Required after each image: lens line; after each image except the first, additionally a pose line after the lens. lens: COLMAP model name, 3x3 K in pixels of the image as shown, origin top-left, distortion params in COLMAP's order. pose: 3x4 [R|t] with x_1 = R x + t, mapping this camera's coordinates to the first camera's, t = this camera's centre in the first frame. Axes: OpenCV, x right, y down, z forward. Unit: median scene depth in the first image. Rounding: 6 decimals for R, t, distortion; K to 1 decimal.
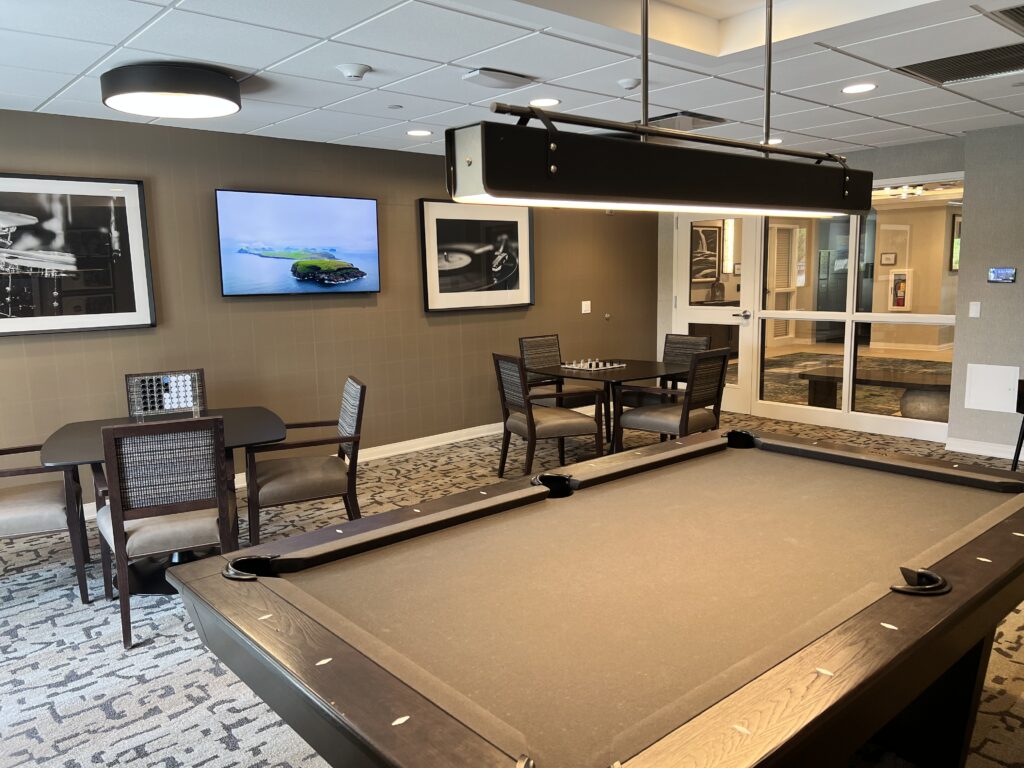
lens RADIAL K [[769.2, 0, 515.7], [0, 769.2, 372.8], [0, 0, 1]] dist [0.083878, -0.117913]
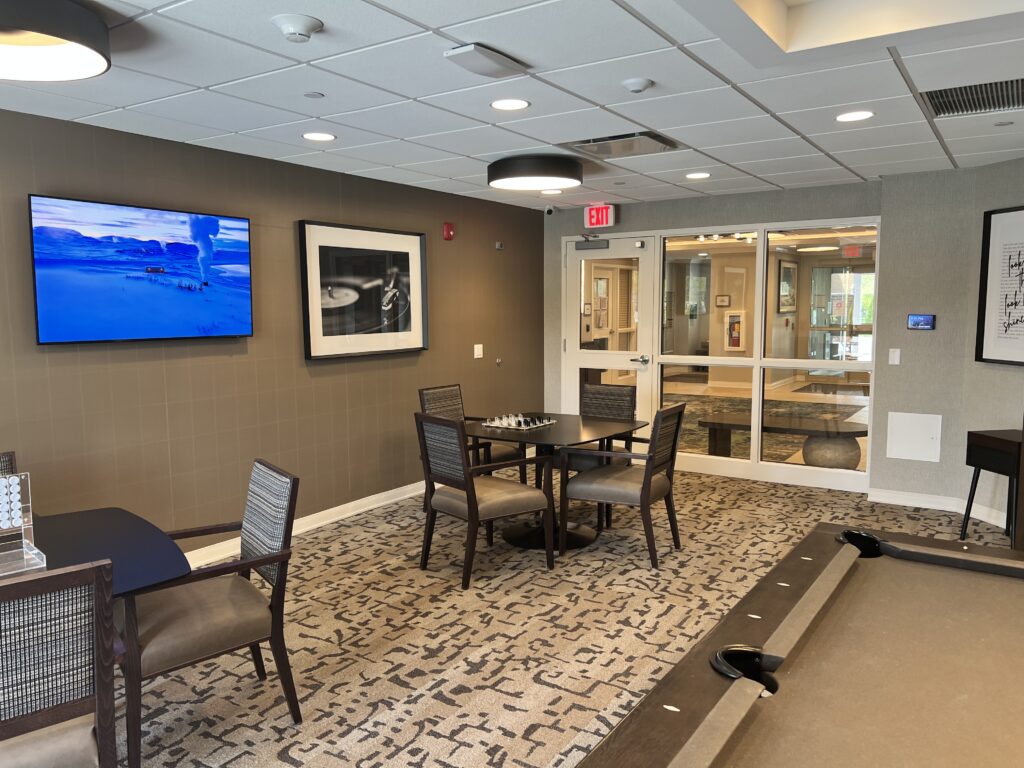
lens RADIAL K [[769.2, 0, 515.7], [0, 769.2, 372.8], [0, 0, 1]] dist [0.083878, -0.117913]
pose [[0.966572, -0.009108, 0.256233, -0.112173], [0.020504, 0.998914, -0.041838, -0.027272], [-0.255574, 0.045693, 0.965709, 0.166174]]
